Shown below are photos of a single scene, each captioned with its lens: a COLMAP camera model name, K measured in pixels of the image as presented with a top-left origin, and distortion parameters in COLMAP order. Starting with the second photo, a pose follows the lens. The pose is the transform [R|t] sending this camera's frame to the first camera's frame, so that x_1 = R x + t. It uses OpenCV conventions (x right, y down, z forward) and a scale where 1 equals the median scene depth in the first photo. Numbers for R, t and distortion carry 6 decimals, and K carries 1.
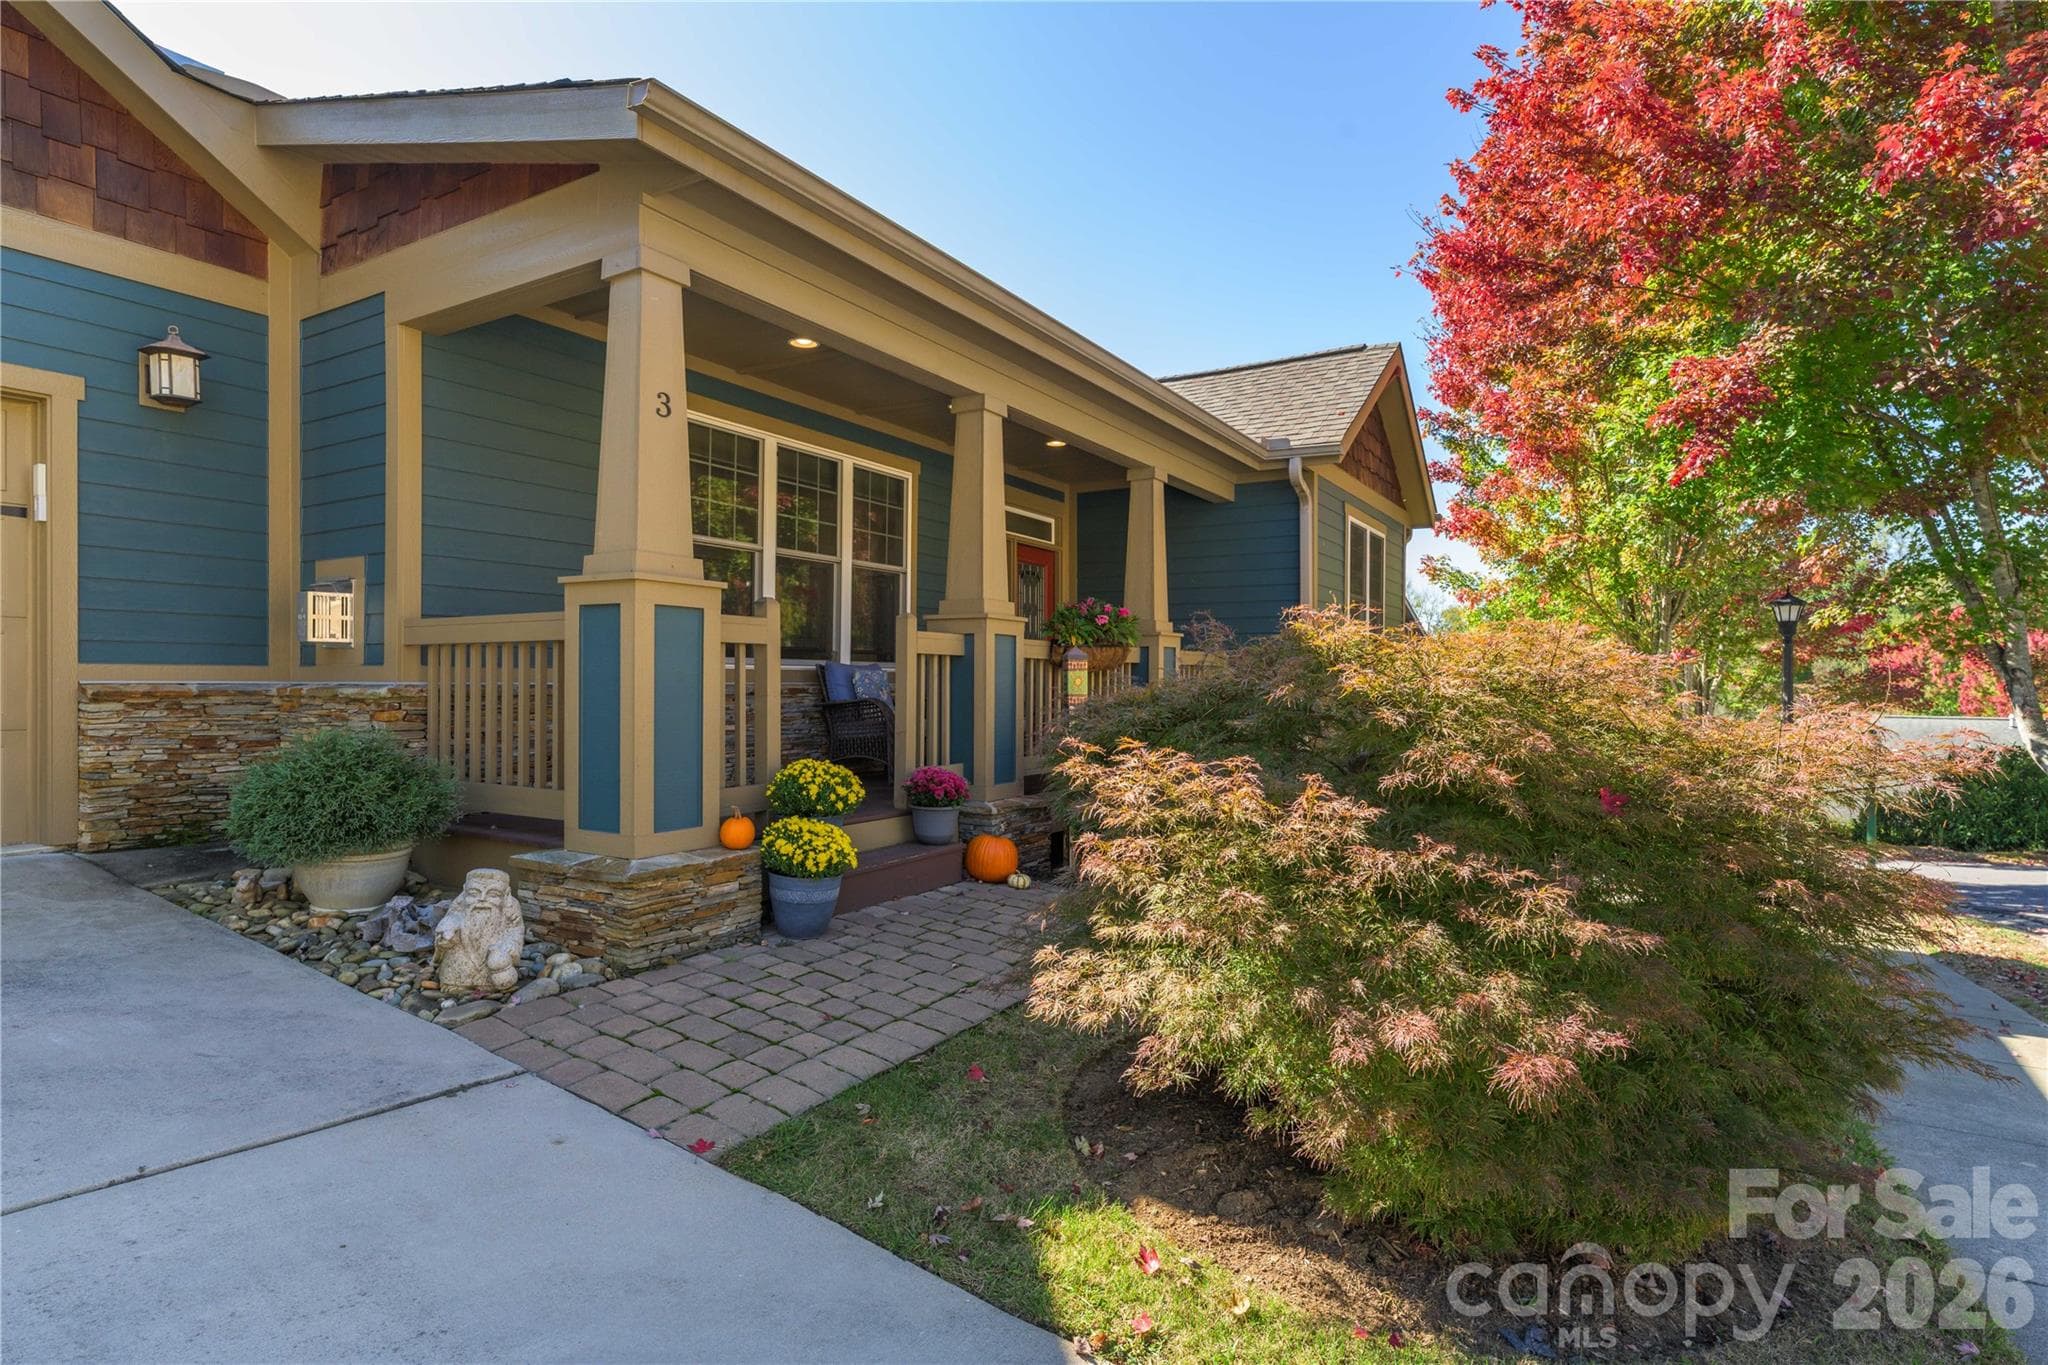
lens RADIAL K [[1046.3, 0, 1023.8], [0, 1046.3, 685.0], [0, 0, 1]] dist [0.003440, -0.001411]
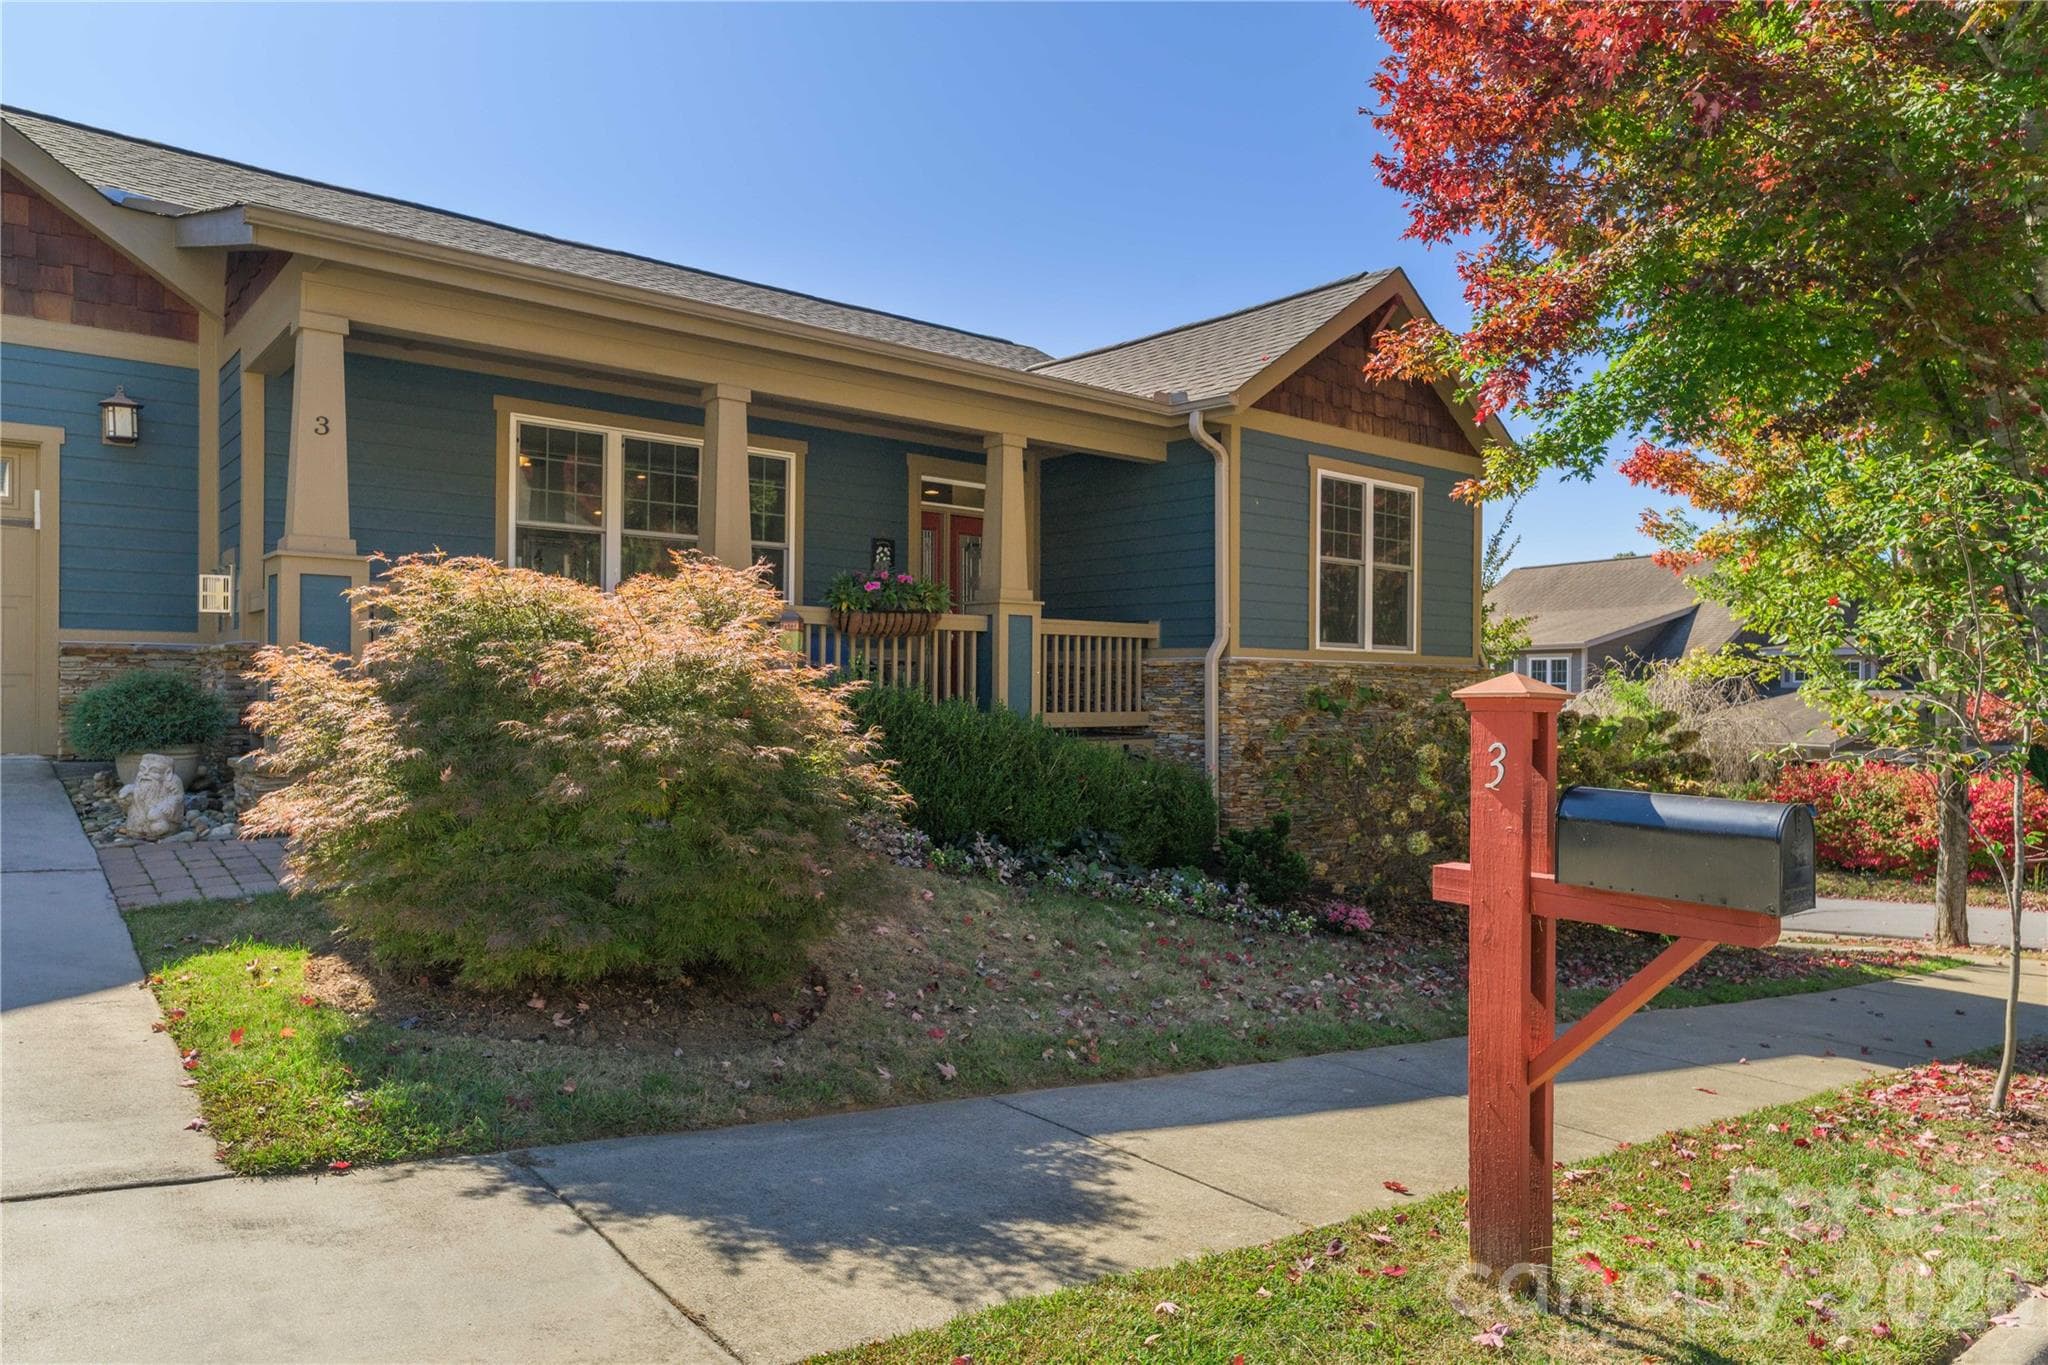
lens RADIAL K [[1273.3, 0, 1024.2], [0, 1273.3, 682.1], [0, 0, 1]] dist [-0.007864, 0.006073]
pose [[0.949724, -0.000467, -0.313087, 0.849574], [-0.002847, 0.999945, -0.010127, 0.063357], [0.313075, 0.010509, 0.949670, -0.218357]]
